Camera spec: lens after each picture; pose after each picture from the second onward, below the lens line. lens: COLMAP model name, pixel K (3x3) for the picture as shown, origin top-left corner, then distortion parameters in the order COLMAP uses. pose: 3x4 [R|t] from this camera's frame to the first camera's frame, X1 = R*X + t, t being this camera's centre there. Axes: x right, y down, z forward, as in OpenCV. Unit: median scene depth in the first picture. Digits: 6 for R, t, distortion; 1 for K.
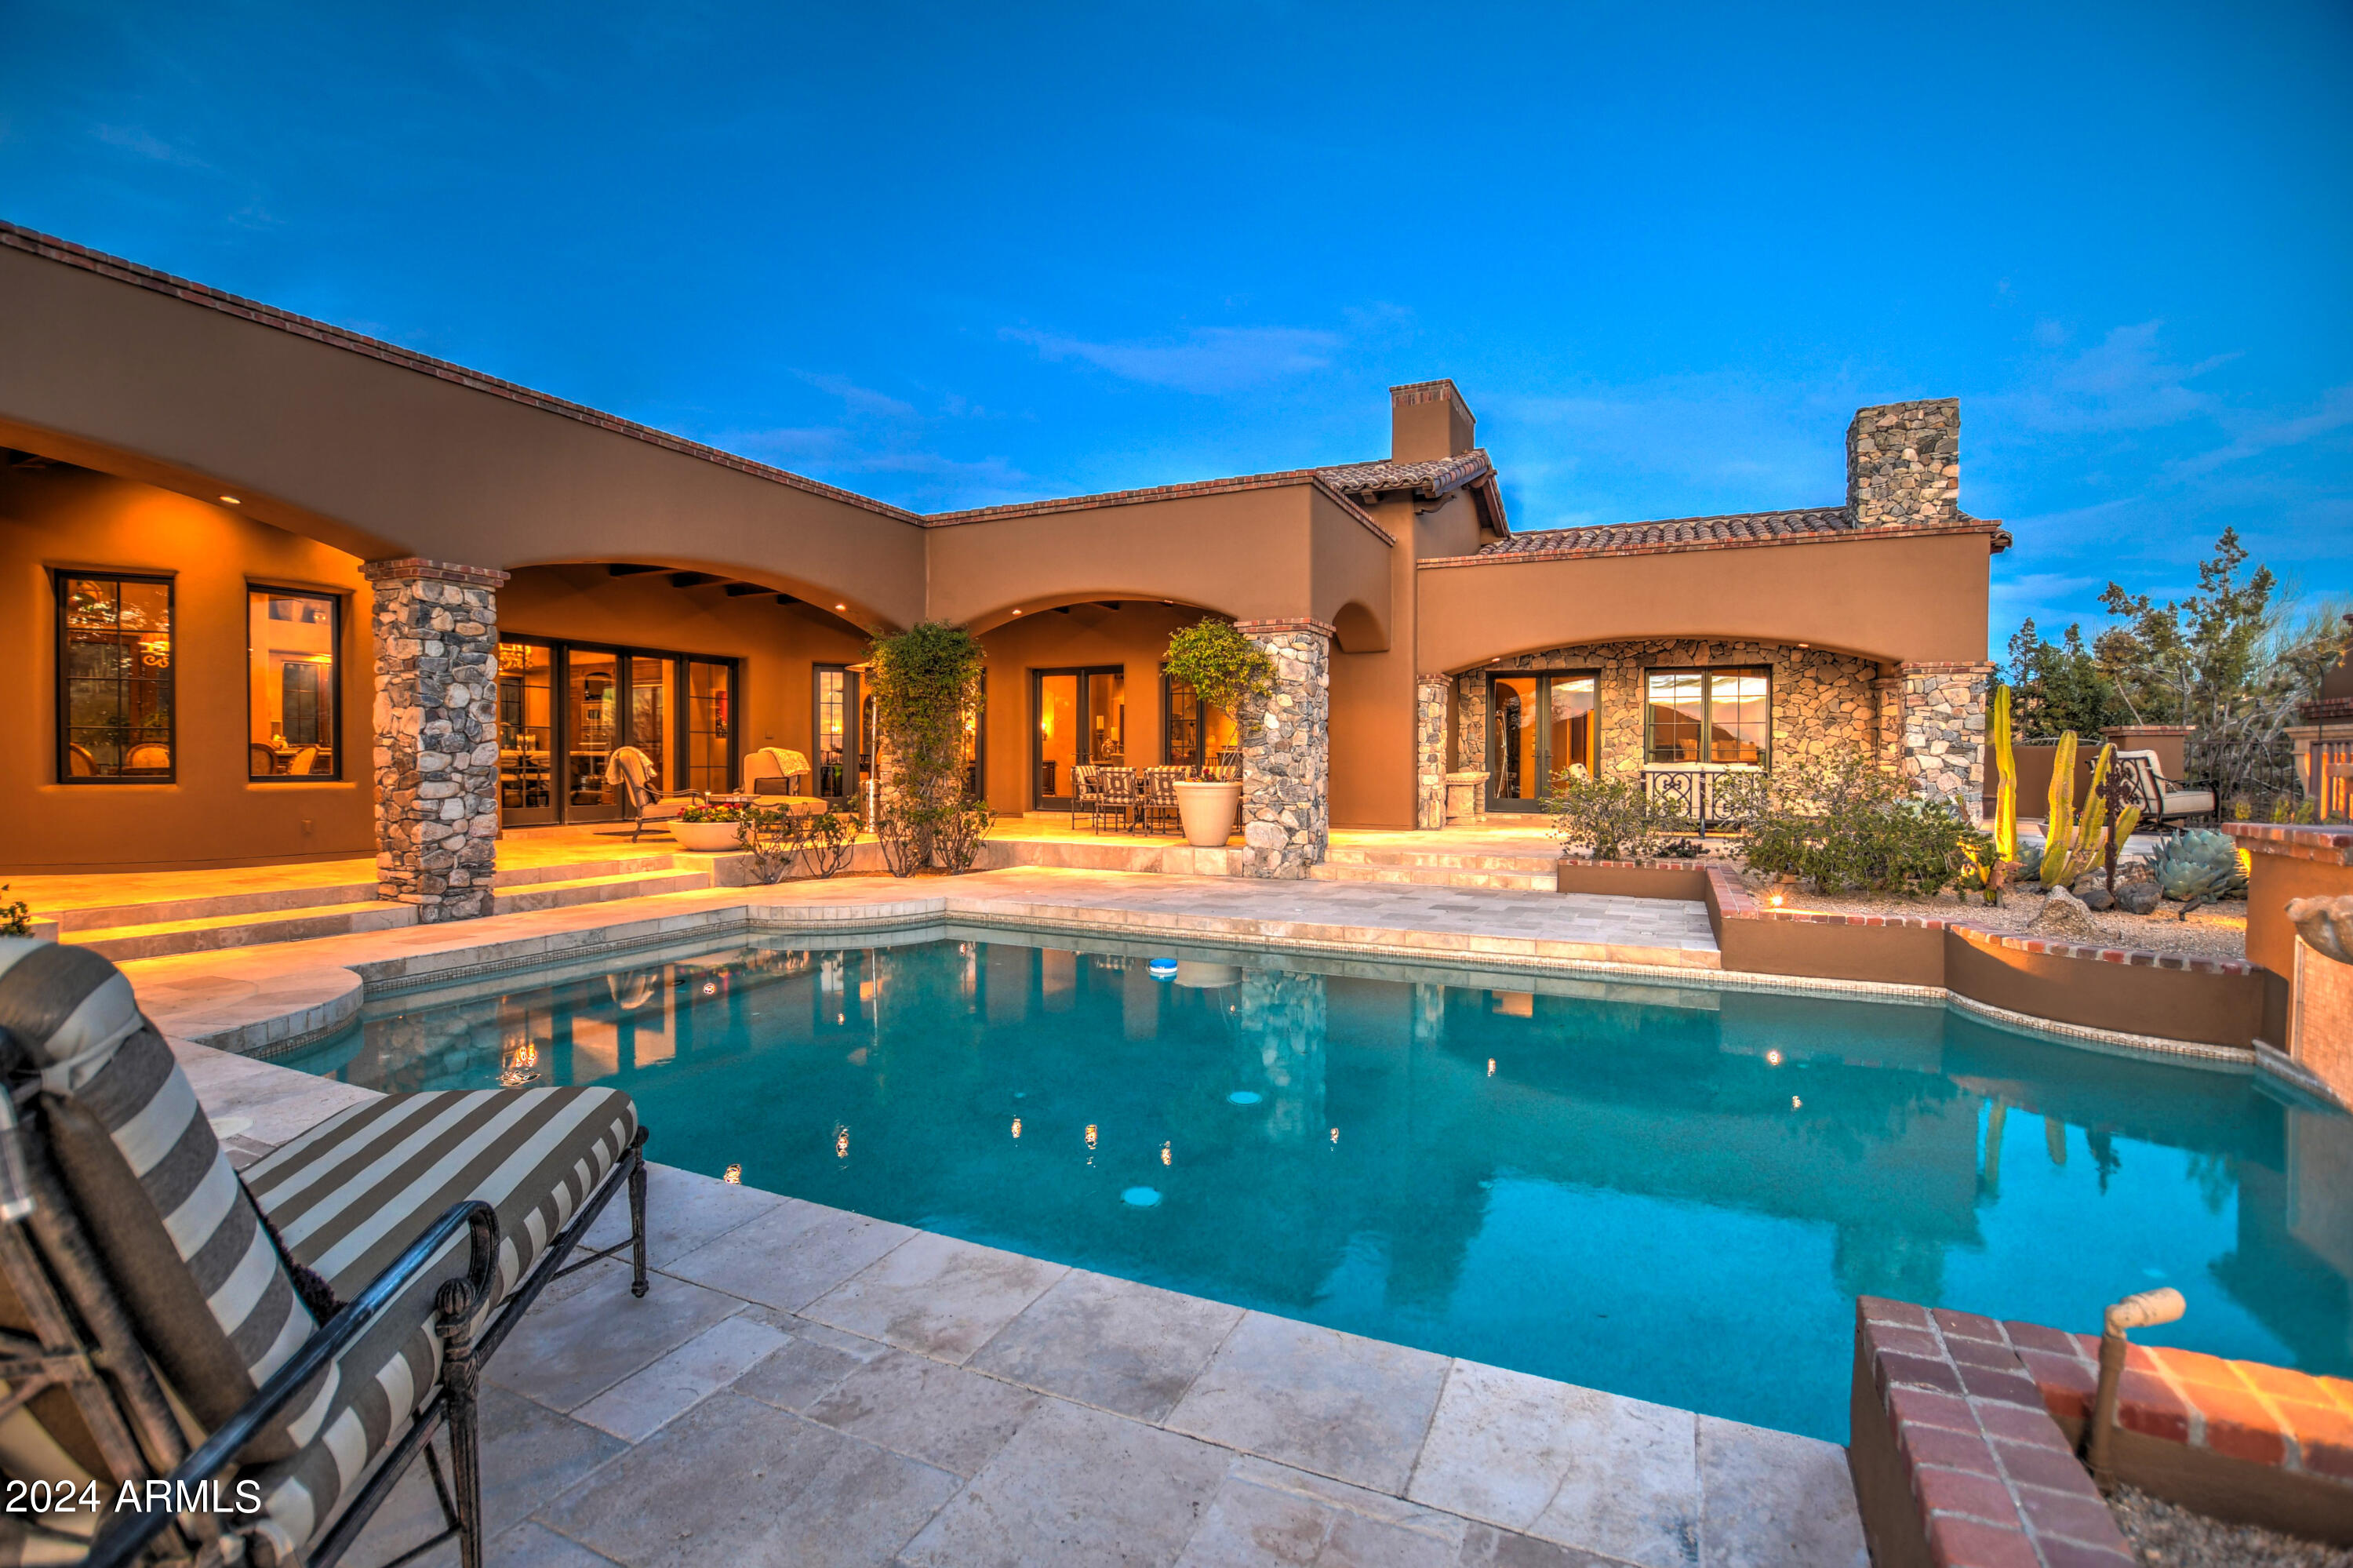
lens RADIAL K [[1037.7, 0, 1183.8], [0, 1037.7, 785.6], [0, 0, 1]] dist [-0.026072, 0.000413]
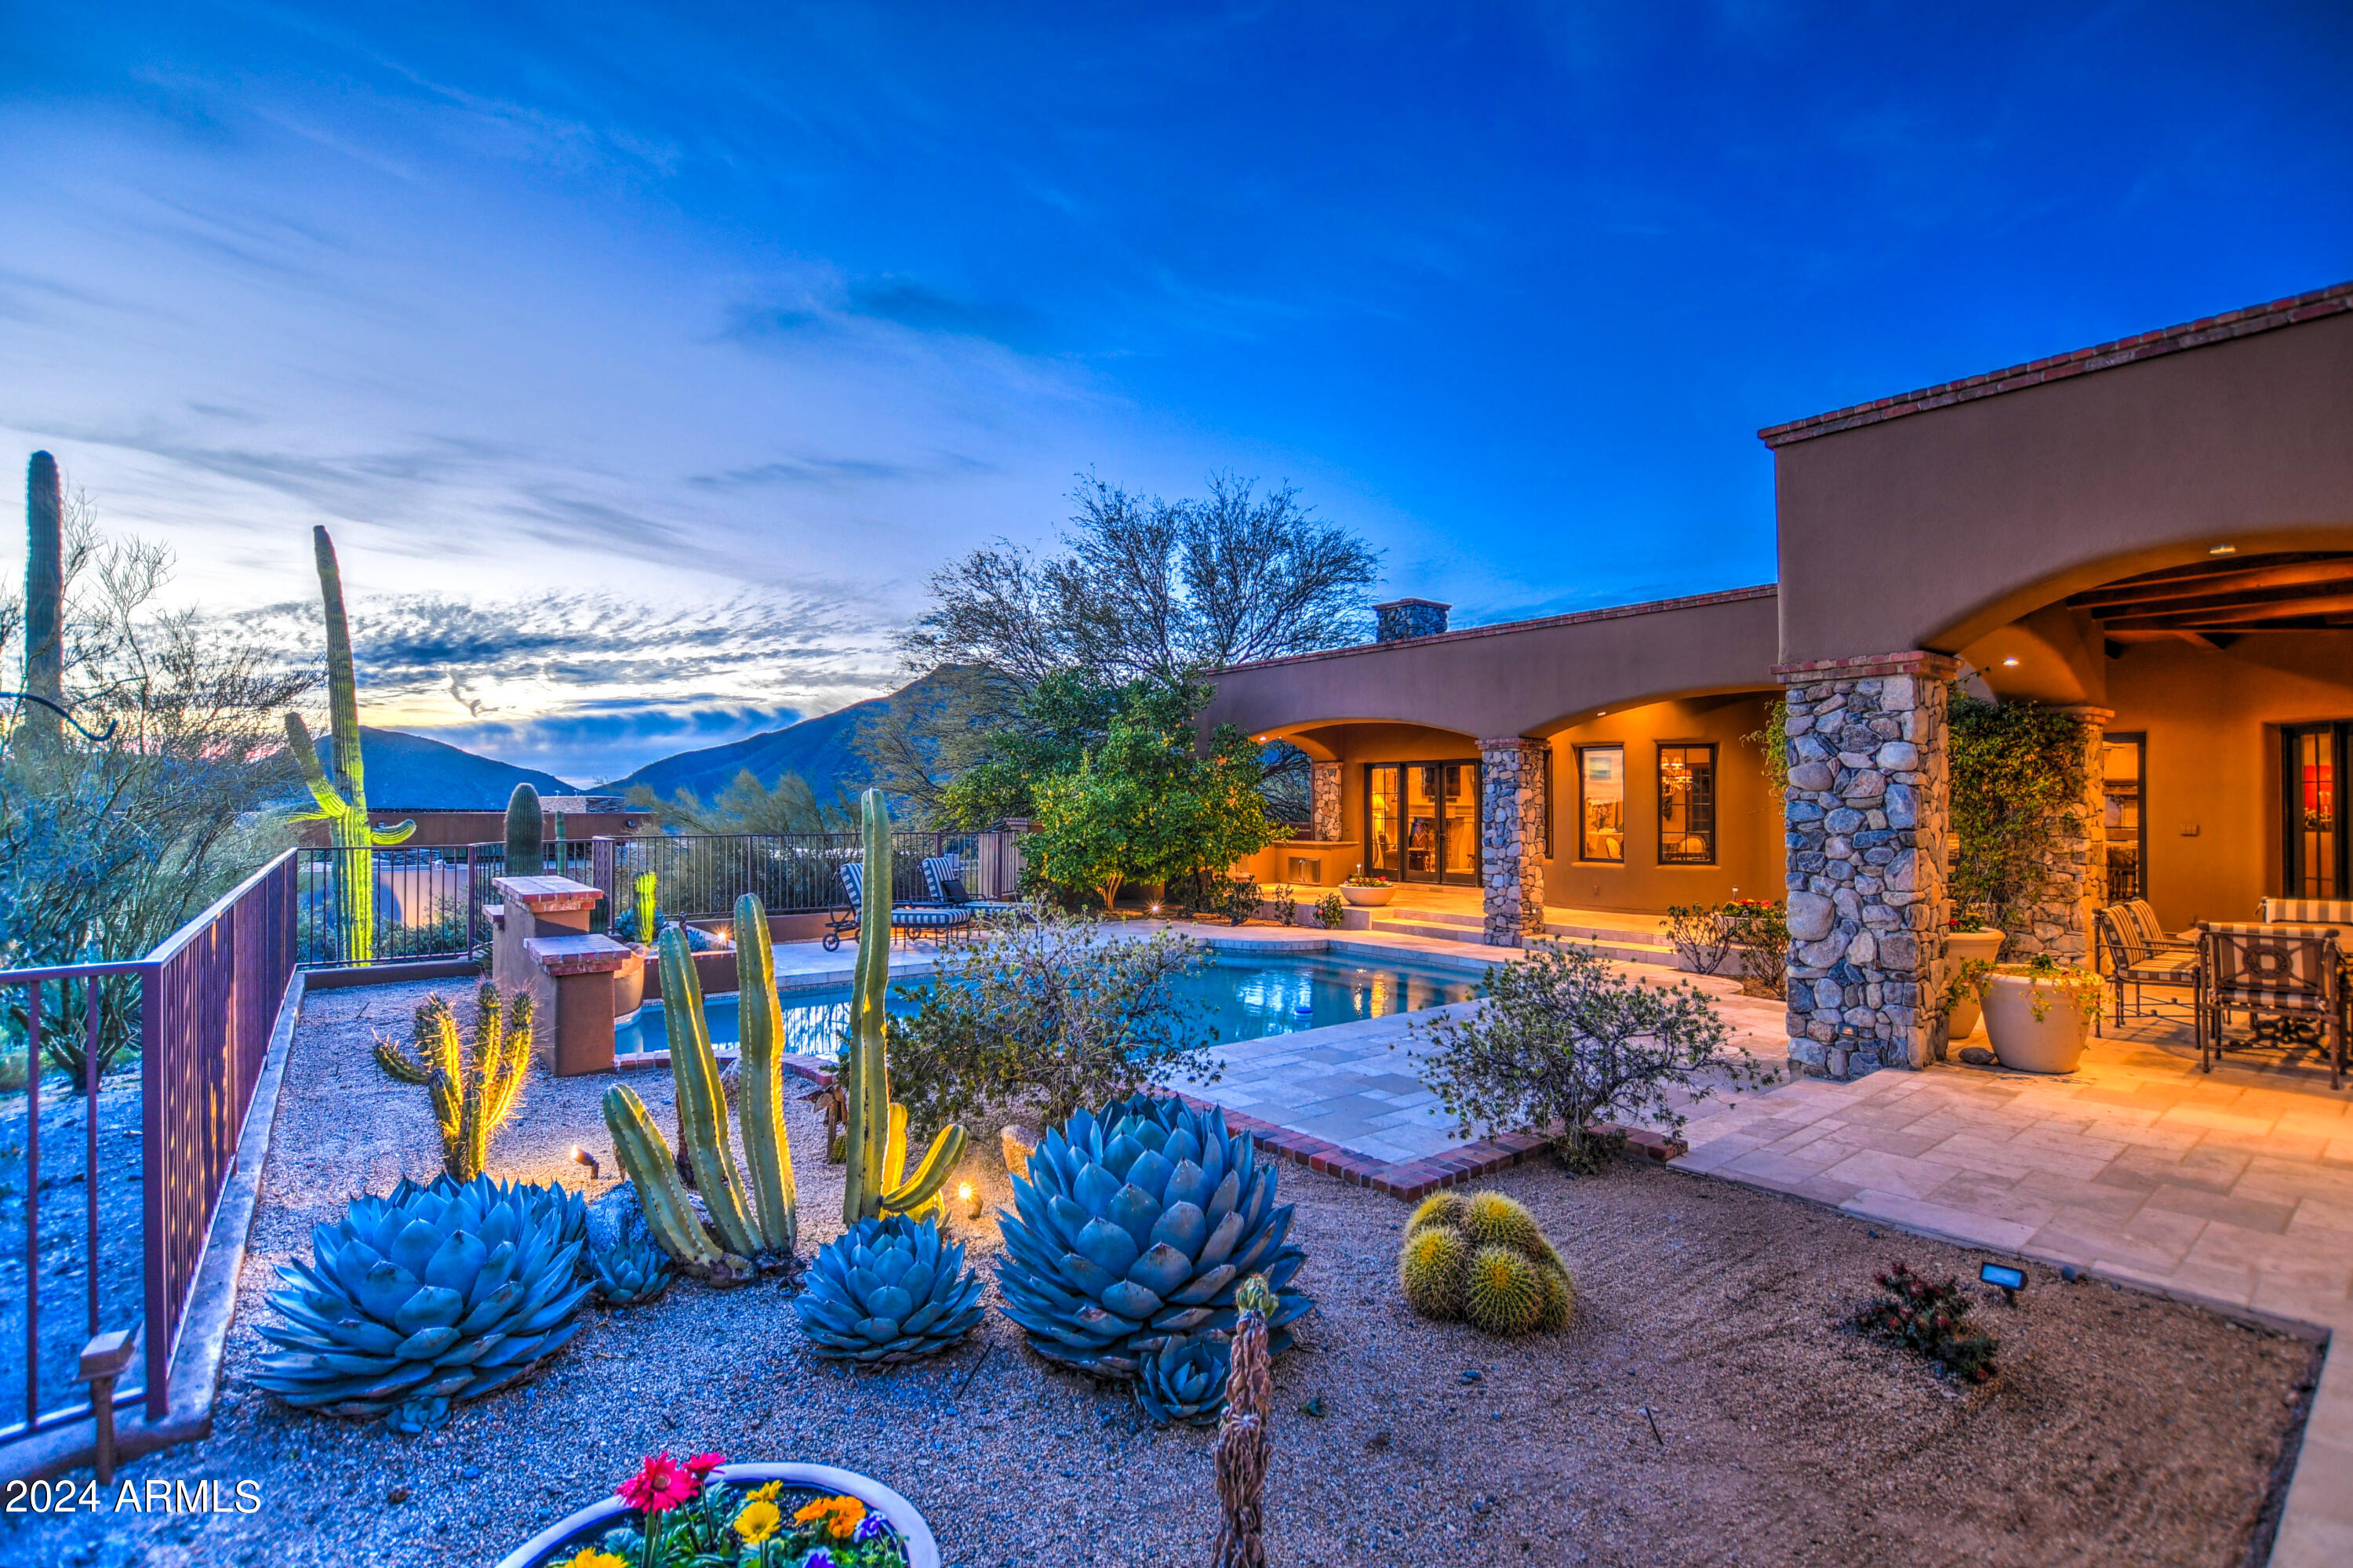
lens RADIAL K [[1078.8, 0, 1153.1], [0, 1078.8, 780.7], [0, 0, 1]] dist [-0.054163, 0.016268]
pose [[-0.459812, -0.024748, -0.887672, 0.828005], [-0.019740, 0.999649, -0.017645, -0.073255], [0.887797, 0.009409, -0.460139, 0.938386]]
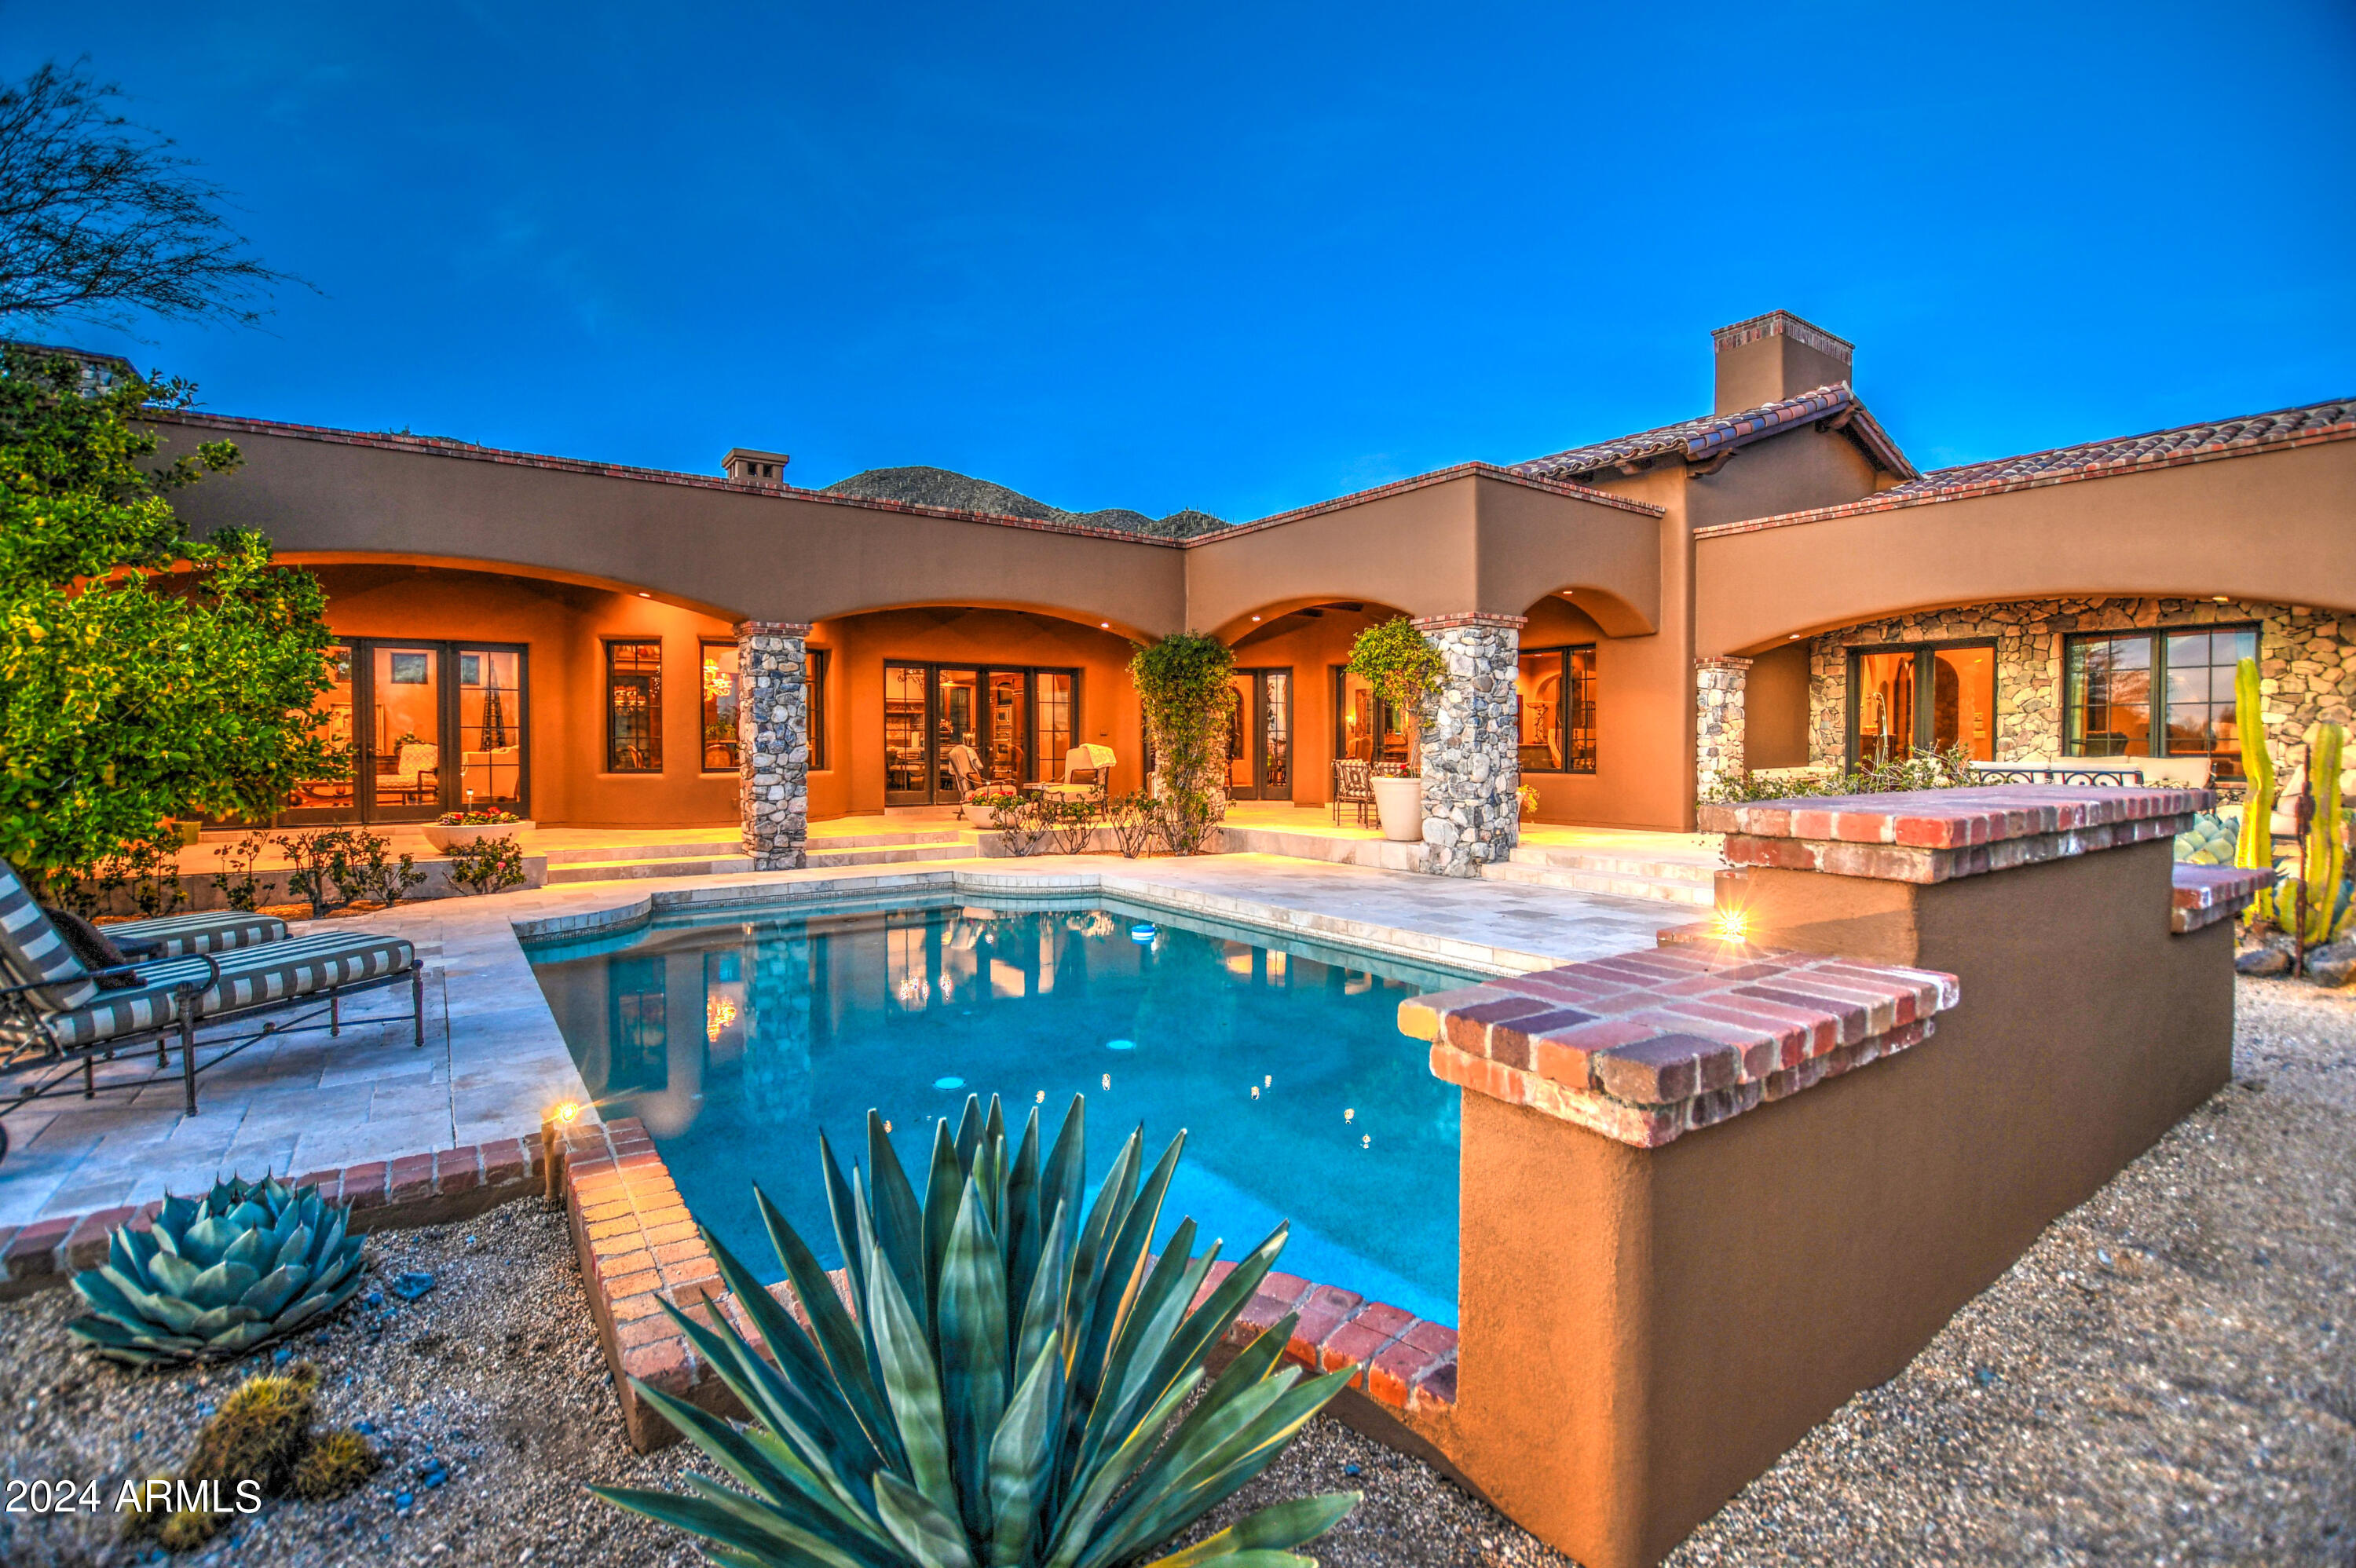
lens RADIAL K [[1047.5, 0, 1167.8], [0, 1047.5, 781.9], [0, 0, 1]] dist [-0.024574, 0.000857]
pose [[0.869588, 0.012418, -0.493621, 0.350131], [-0.007533, 0.999901, 0.011885, -0.010199], [0.493720, -0.006617, 0.869596, -0.004155]]
